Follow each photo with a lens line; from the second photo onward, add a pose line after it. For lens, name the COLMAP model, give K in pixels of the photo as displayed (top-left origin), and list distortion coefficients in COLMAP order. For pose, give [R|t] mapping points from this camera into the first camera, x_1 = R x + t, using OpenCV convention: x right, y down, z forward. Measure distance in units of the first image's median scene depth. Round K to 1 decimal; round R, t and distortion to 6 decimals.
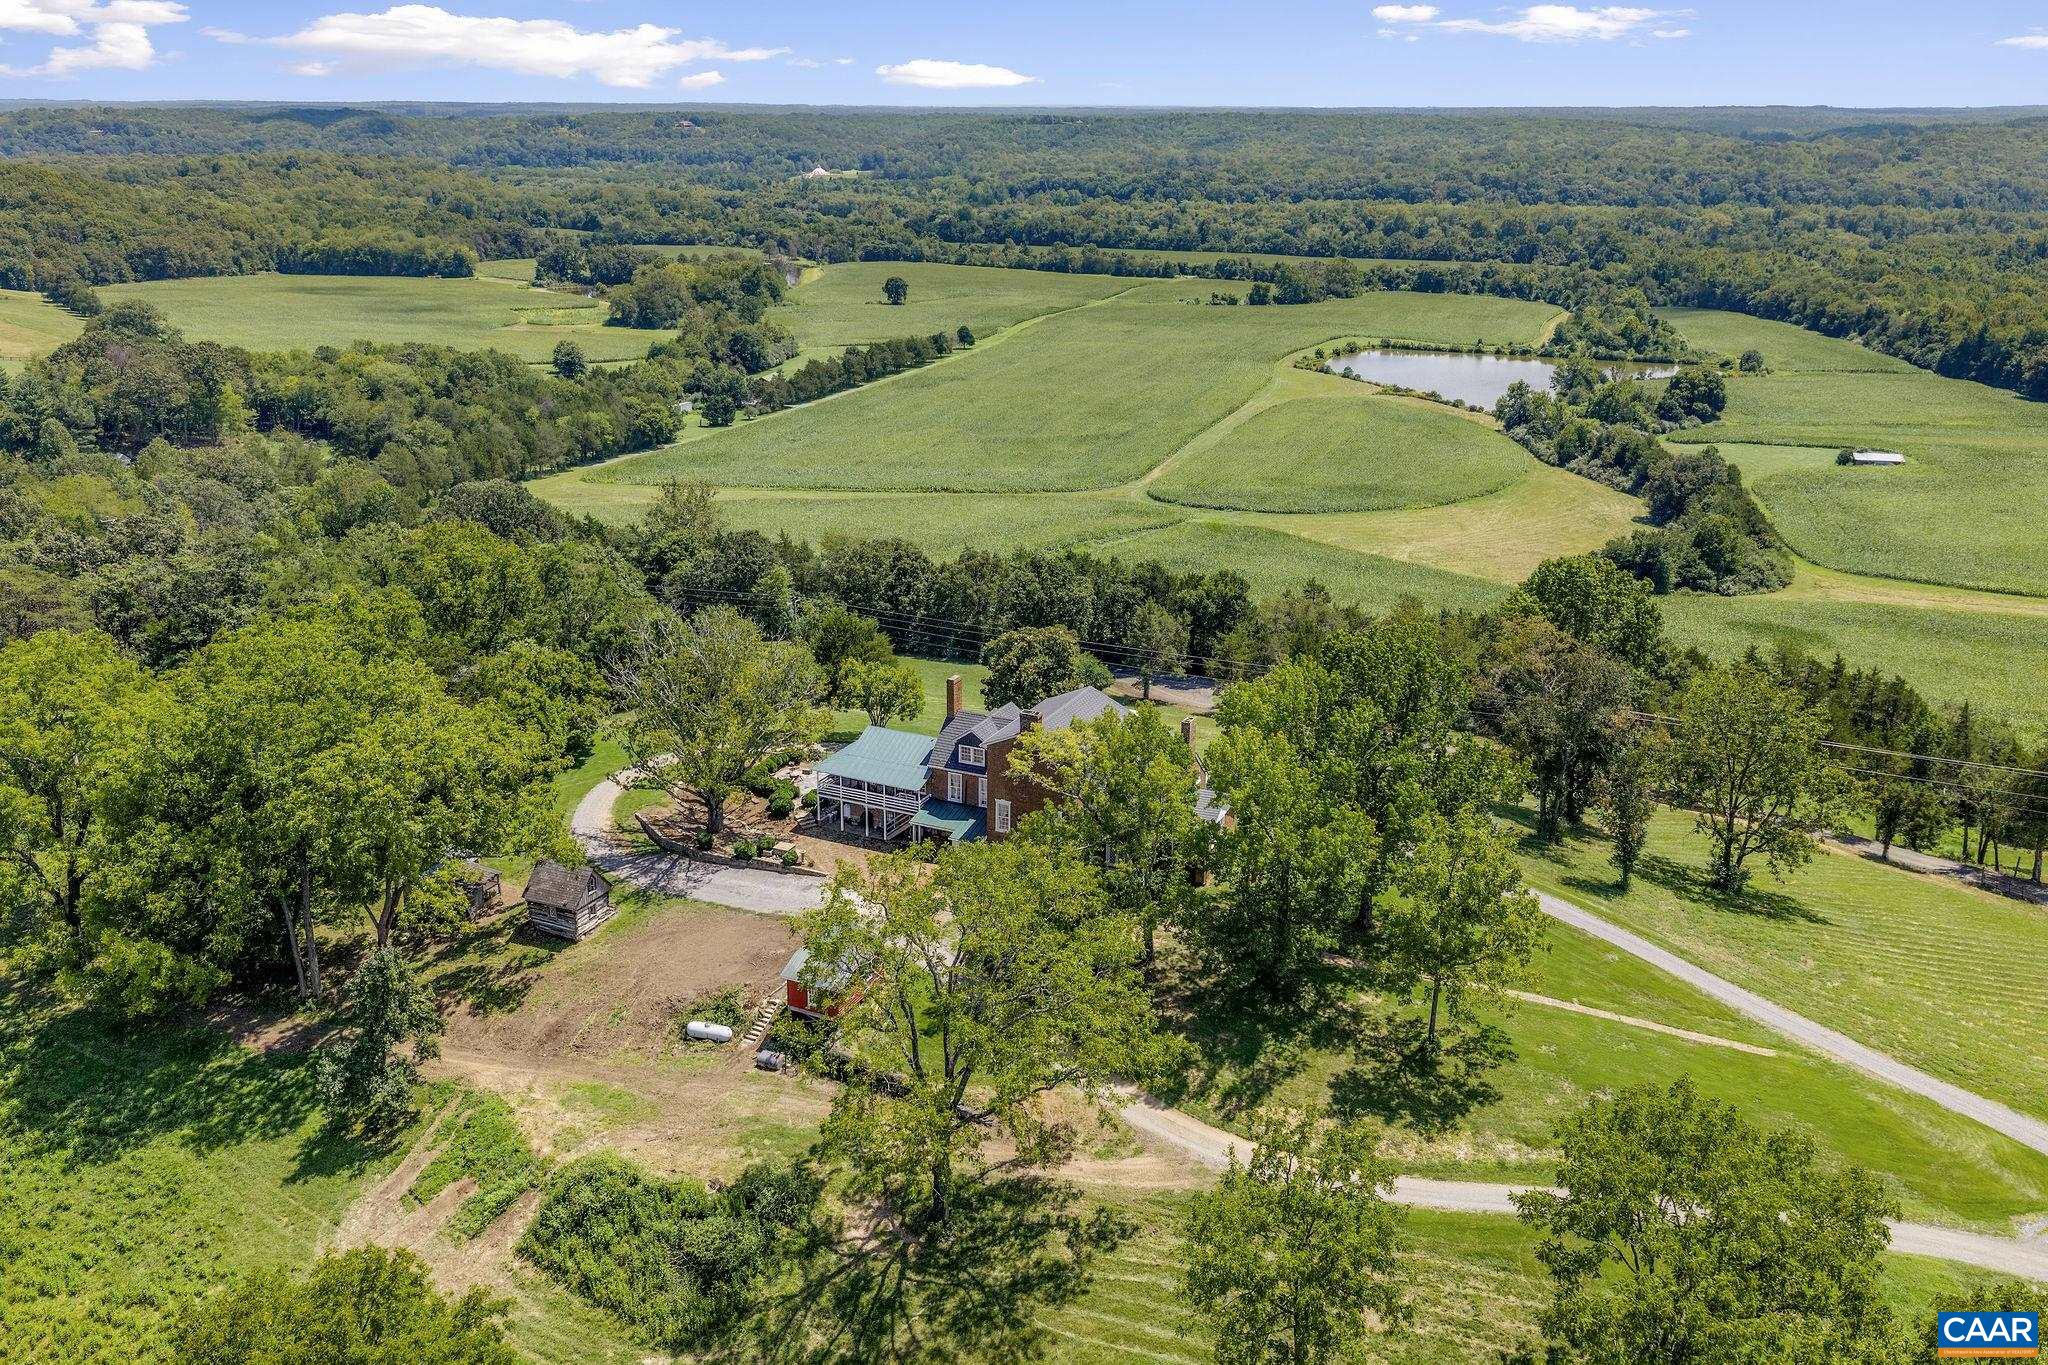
lens RADIAL K [[1640.6, 0, 1023.4], [0, 1640.6, 682.7], [0, 0, 1]] dist [0.014613, -0.018943]
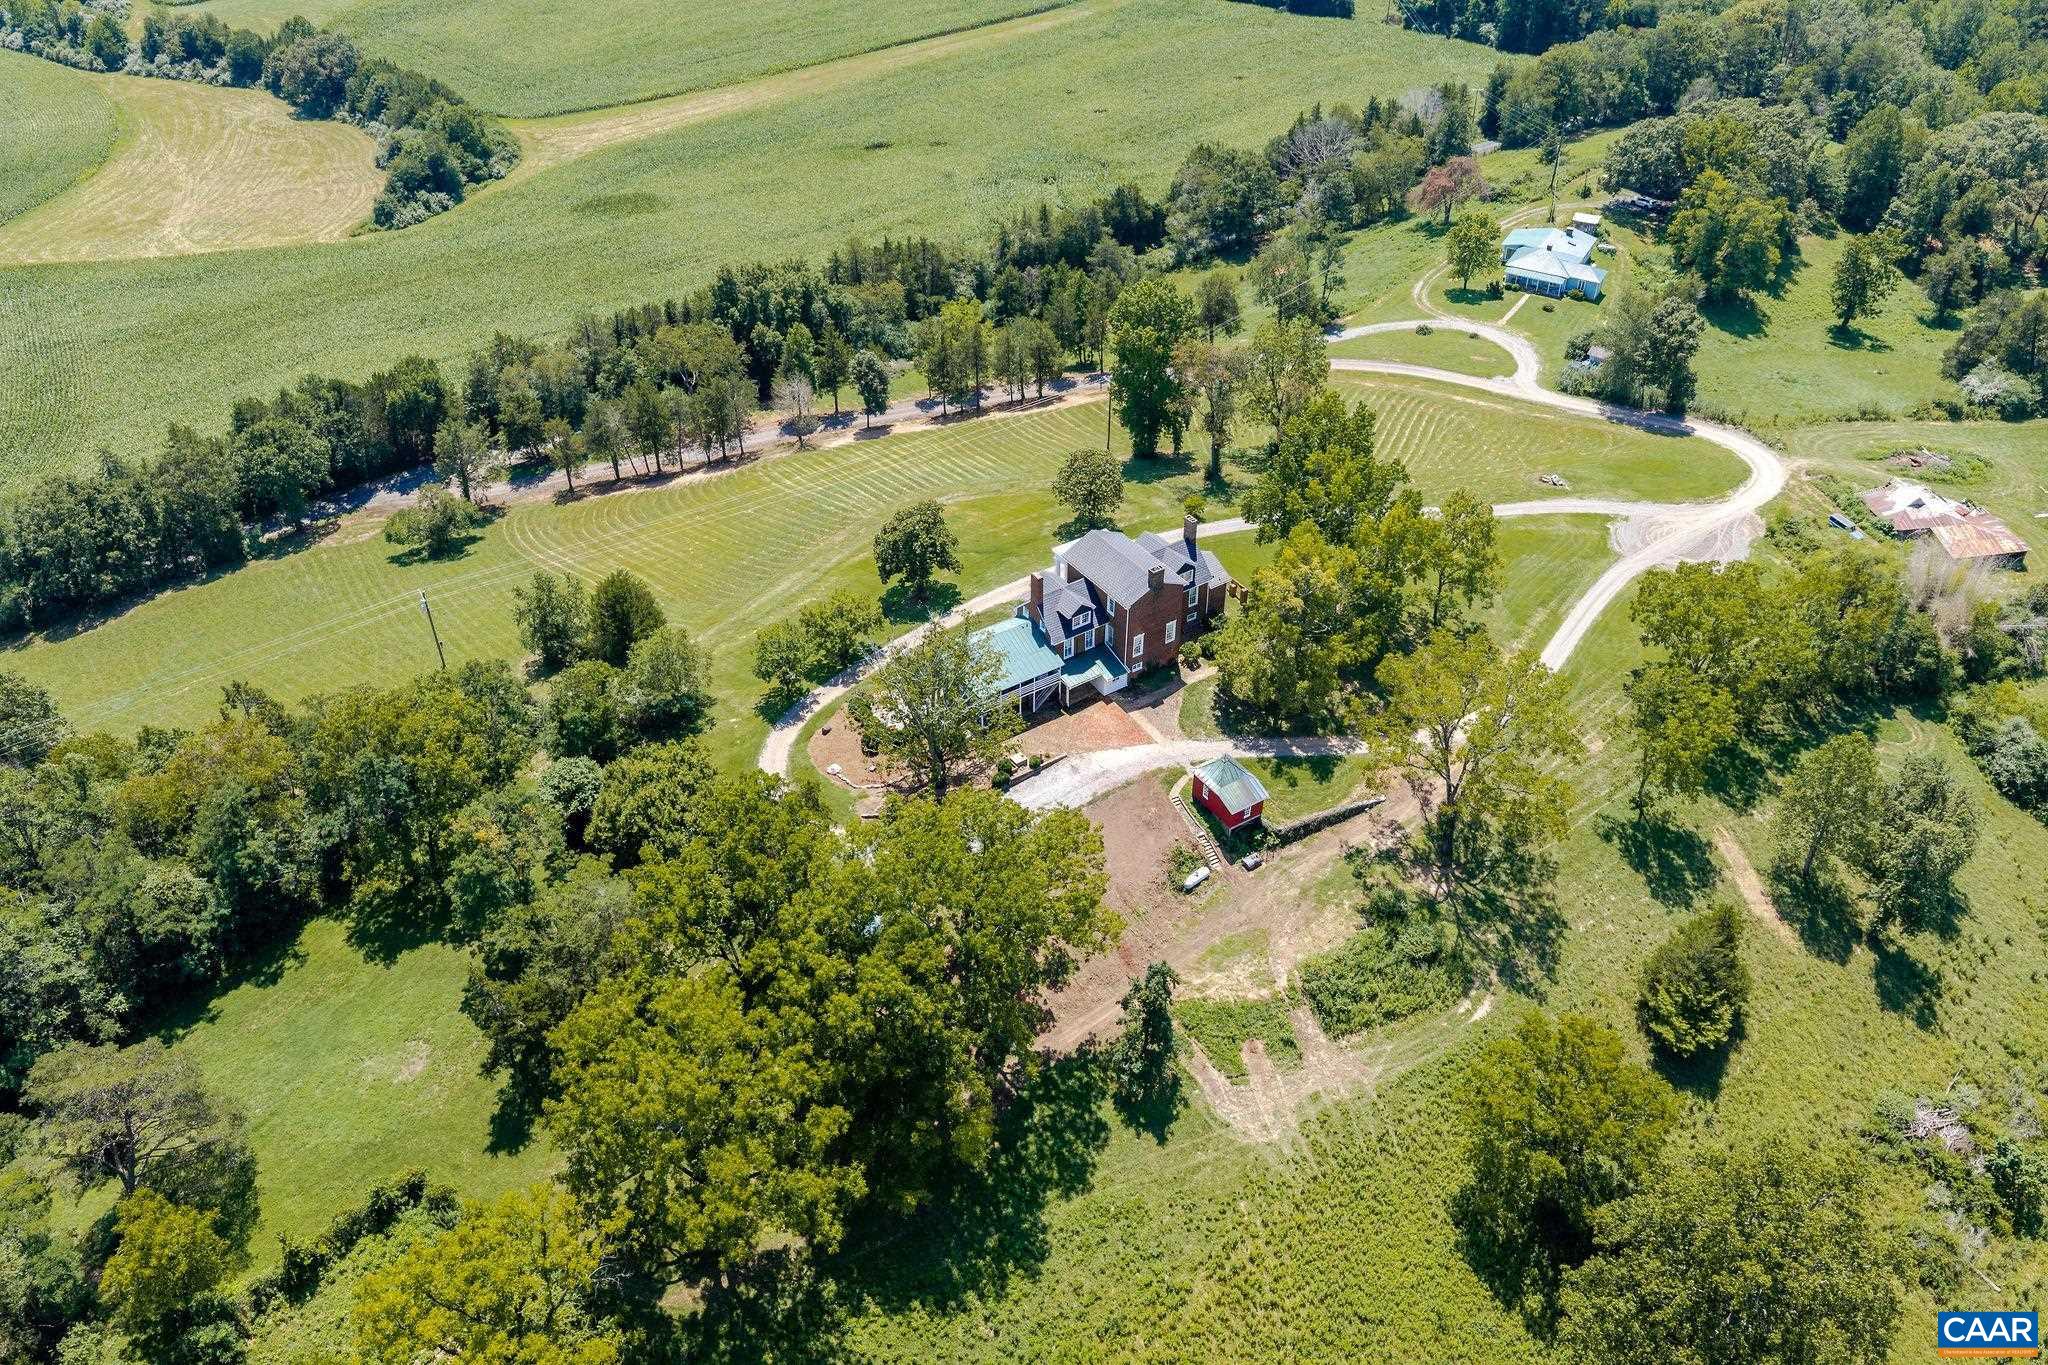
lens RADIAL K [[1640.6, 0, 1020.1], [0, 1640.6, 682.1], [0, 0, 1]] dist [0.014613, -0.018943]
pose [[0.523122, -0.526565, 0.670129, -1.176902], [0.286778, 0.849204, 0.443408, -0.623153], [-0.802559, -0.039778, 0.595245, 0.309941]]
